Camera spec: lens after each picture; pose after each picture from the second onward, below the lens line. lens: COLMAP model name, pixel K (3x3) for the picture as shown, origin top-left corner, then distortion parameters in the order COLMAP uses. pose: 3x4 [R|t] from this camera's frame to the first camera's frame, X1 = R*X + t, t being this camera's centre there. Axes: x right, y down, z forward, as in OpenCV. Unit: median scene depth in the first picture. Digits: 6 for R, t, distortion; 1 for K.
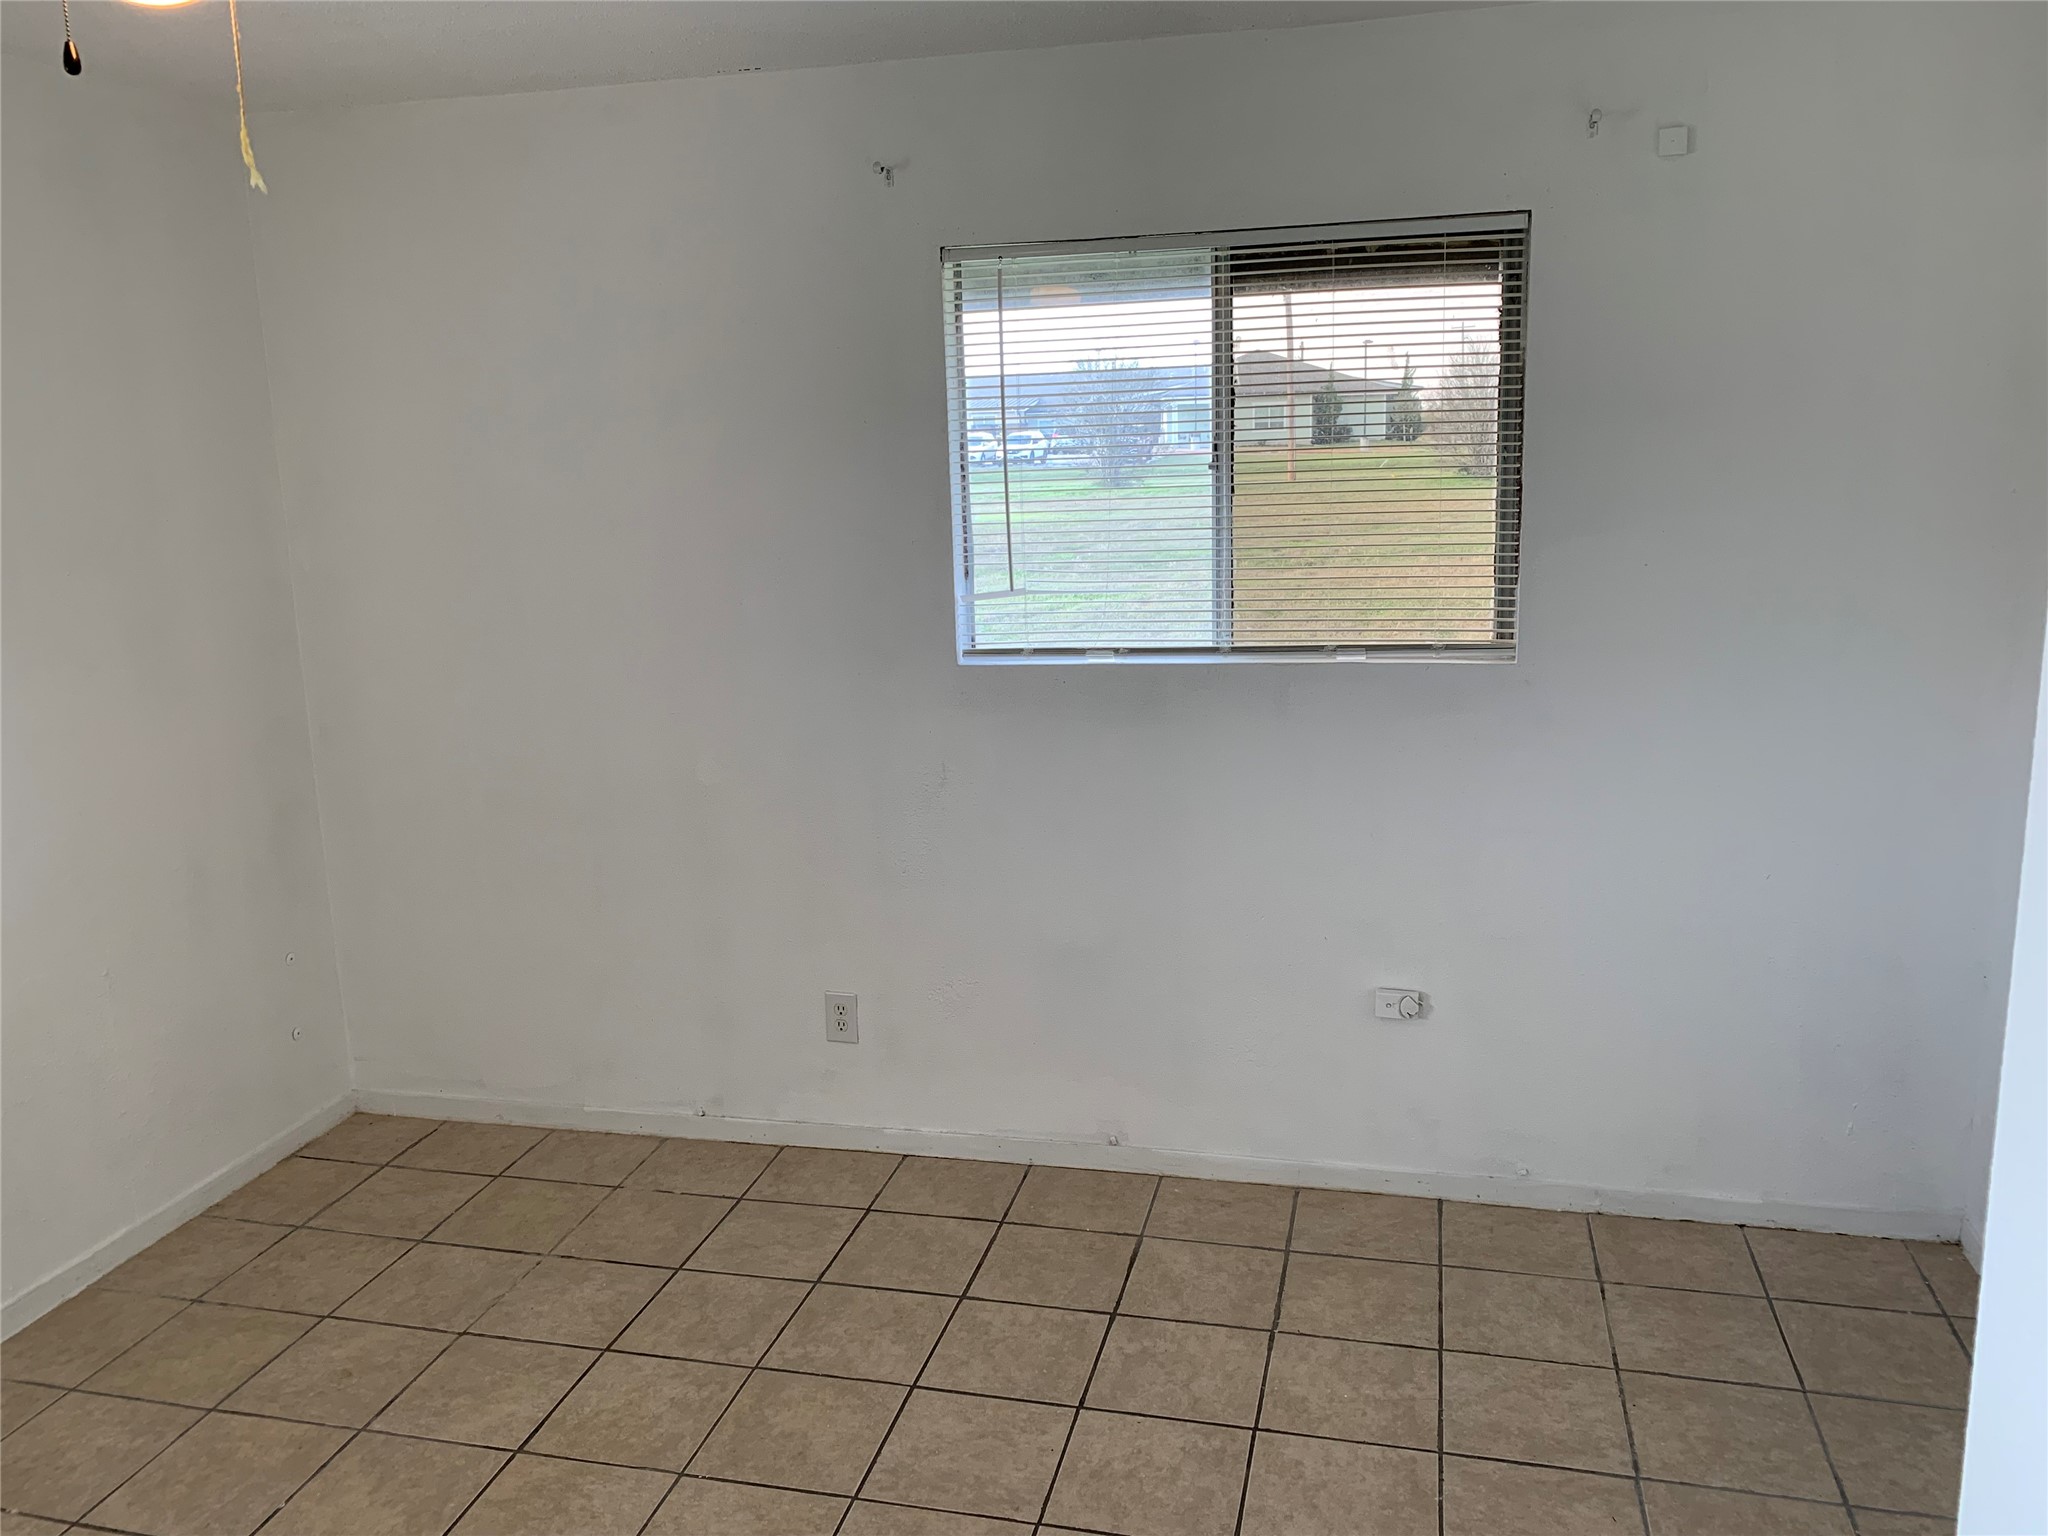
lens RADIAL K [[1568.7, 0, 1026.9], [0, 1568.7, 766.0], [0, 0, 1]] dist [0.046158, -0.040419]
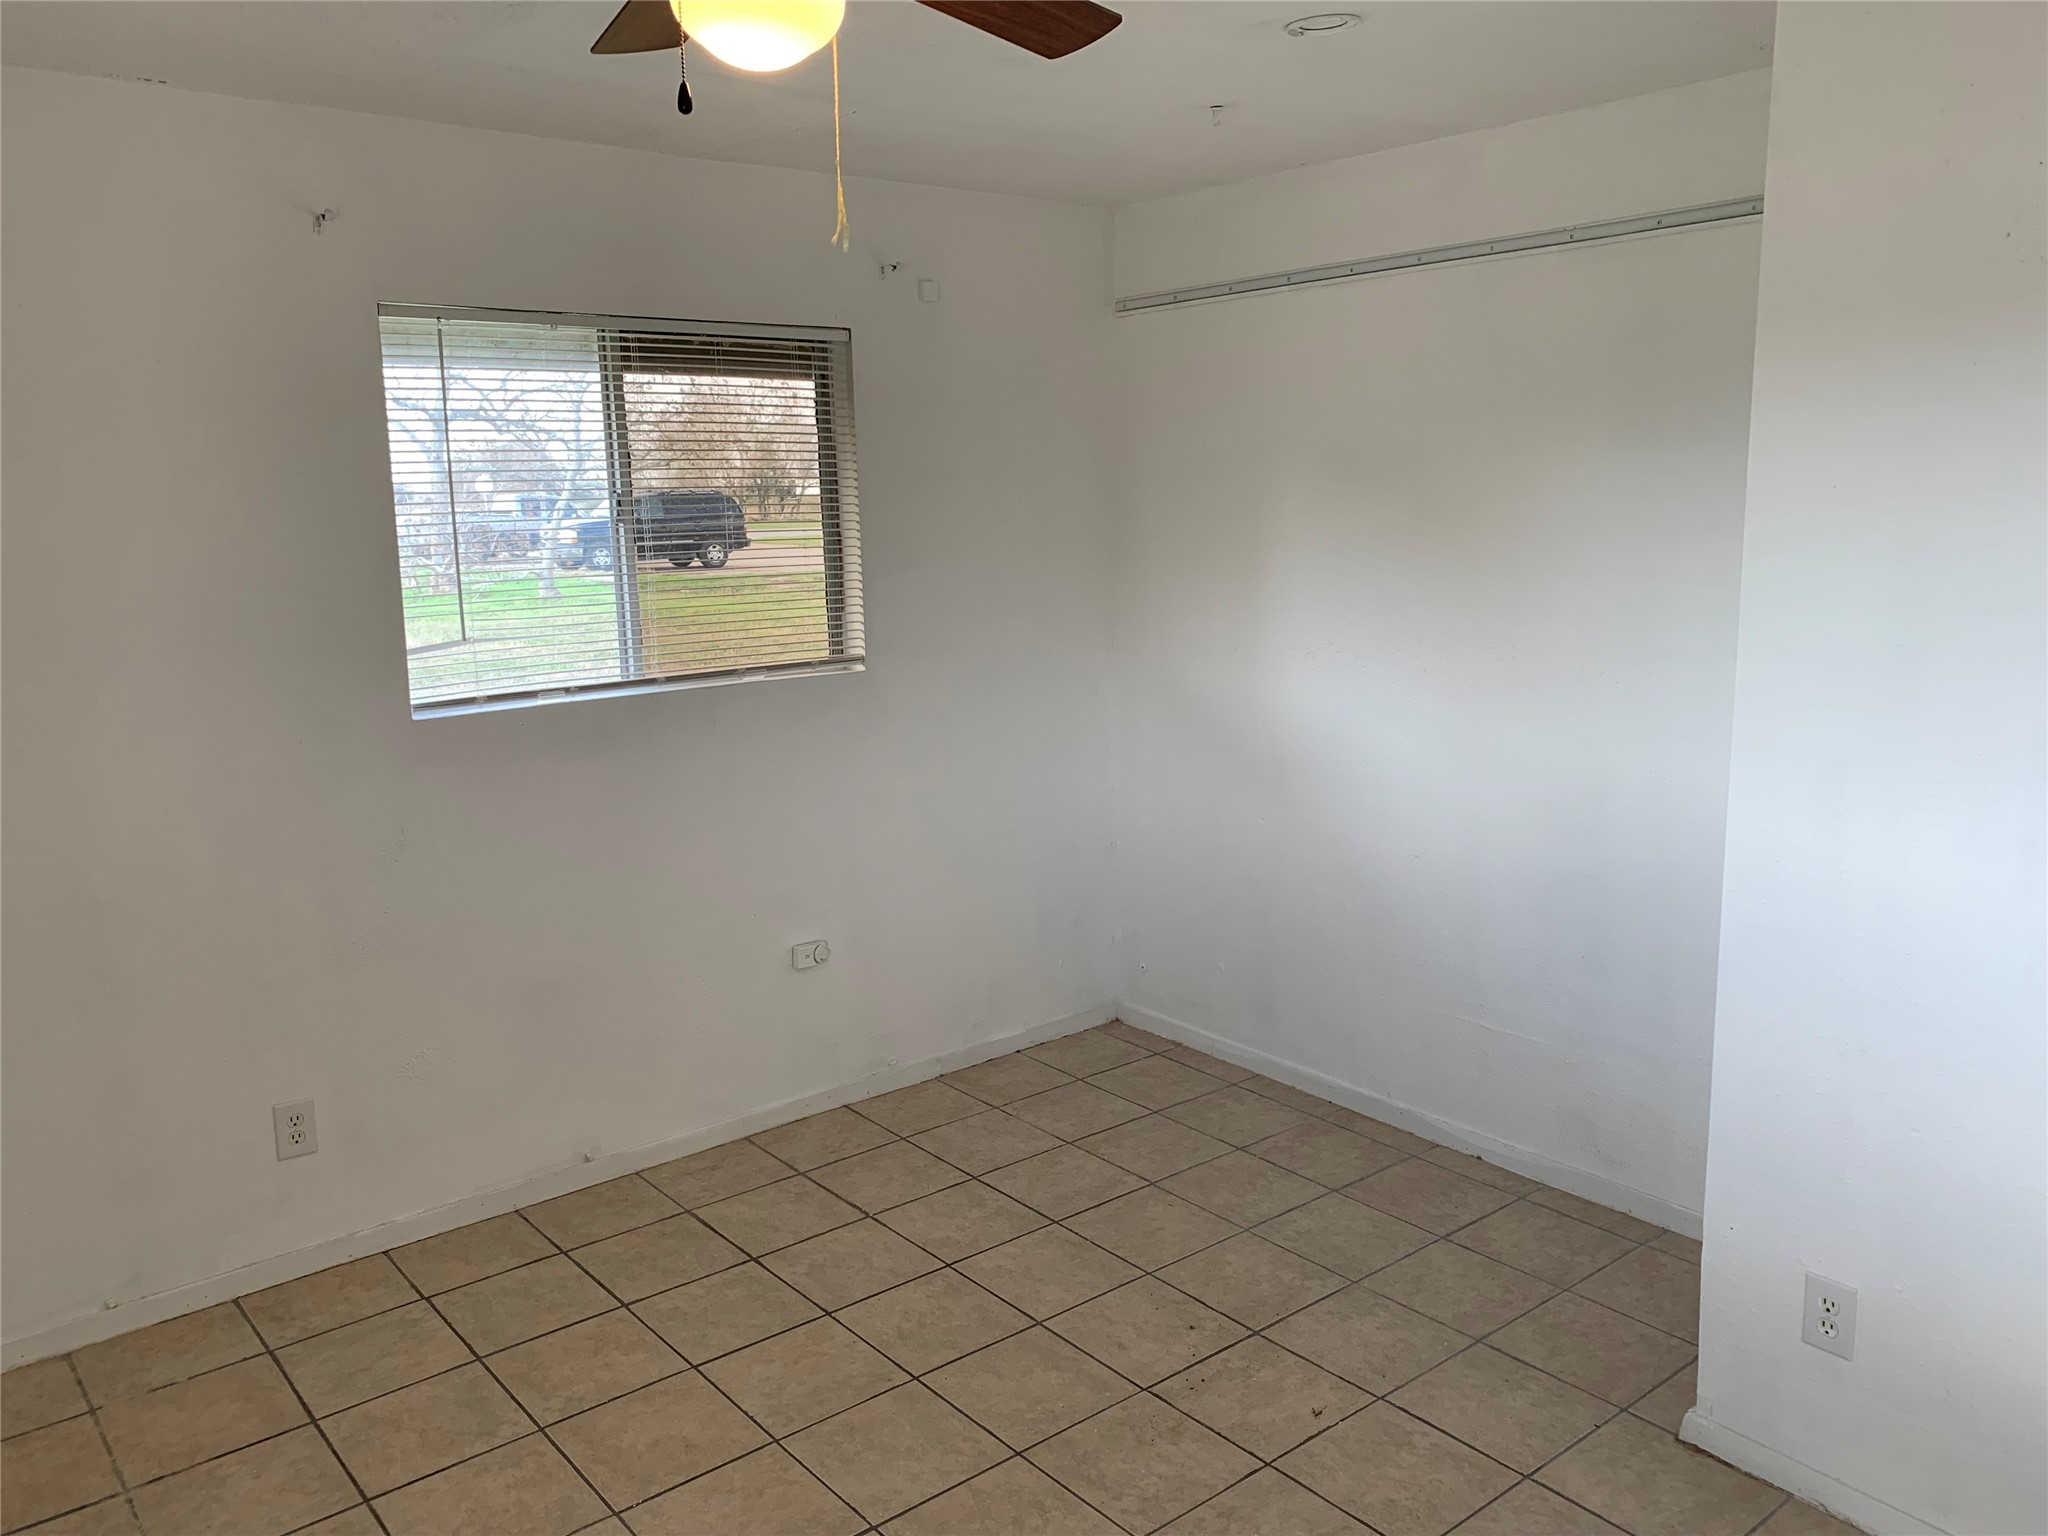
lens RADIAL K [[1568.7, 0, 991.6], [0, 1568.7, 765.0], [0, 0, 1]] dist [0.046158, -0.040419]
pose [[0.607802, -0.121150, 0.784793, -0.635185], [0.164606, 0.986049, 0.024736, -0.001876], [-0.776841, 0.114147, 0.619264, 0.116444]]
